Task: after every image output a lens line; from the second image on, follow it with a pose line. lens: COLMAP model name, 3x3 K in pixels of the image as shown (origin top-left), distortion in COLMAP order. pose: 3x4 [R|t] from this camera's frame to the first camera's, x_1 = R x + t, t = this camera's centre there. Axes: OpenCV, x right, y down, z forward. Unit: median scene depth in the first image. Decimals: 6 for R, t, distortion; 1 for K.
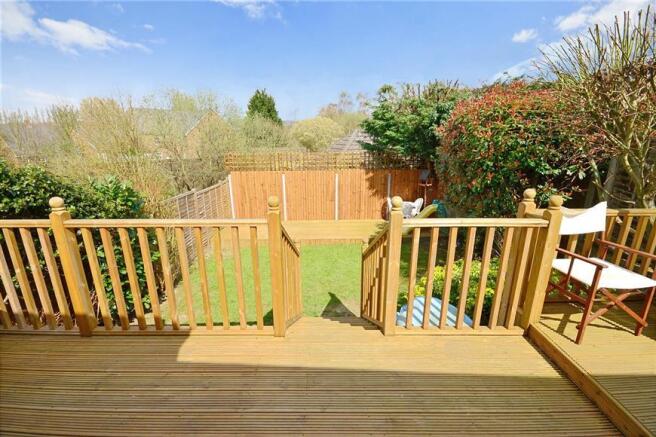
lens RADIAL K [[286.4, 0, 328.2], [0, 286.4, 218.6], [0, 0, 1]] dist [0.000768, 0.000064]
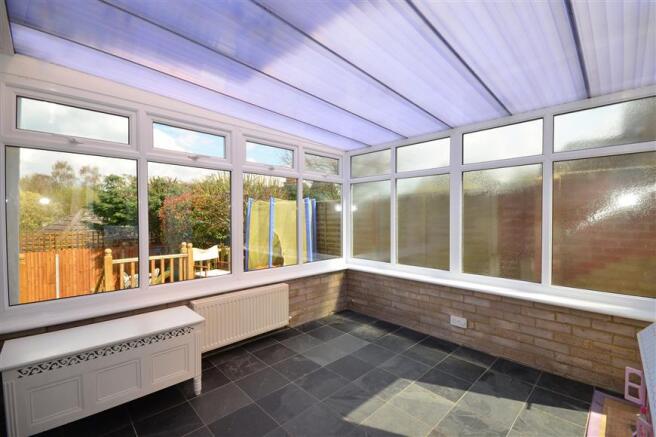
lens RADIAL K [[286.4, 0, 324.4], [0, 286.4, 222.0], [0, 0, 1]] dist [0.000768, 0.000064]
pose [[0.699687, -0.010564, 0.714372, -0.032764], [0.191855, 0.965943, -0.173627, 0.091125], [-0.688208, 0.258540, 0.677884, -0.351177]]
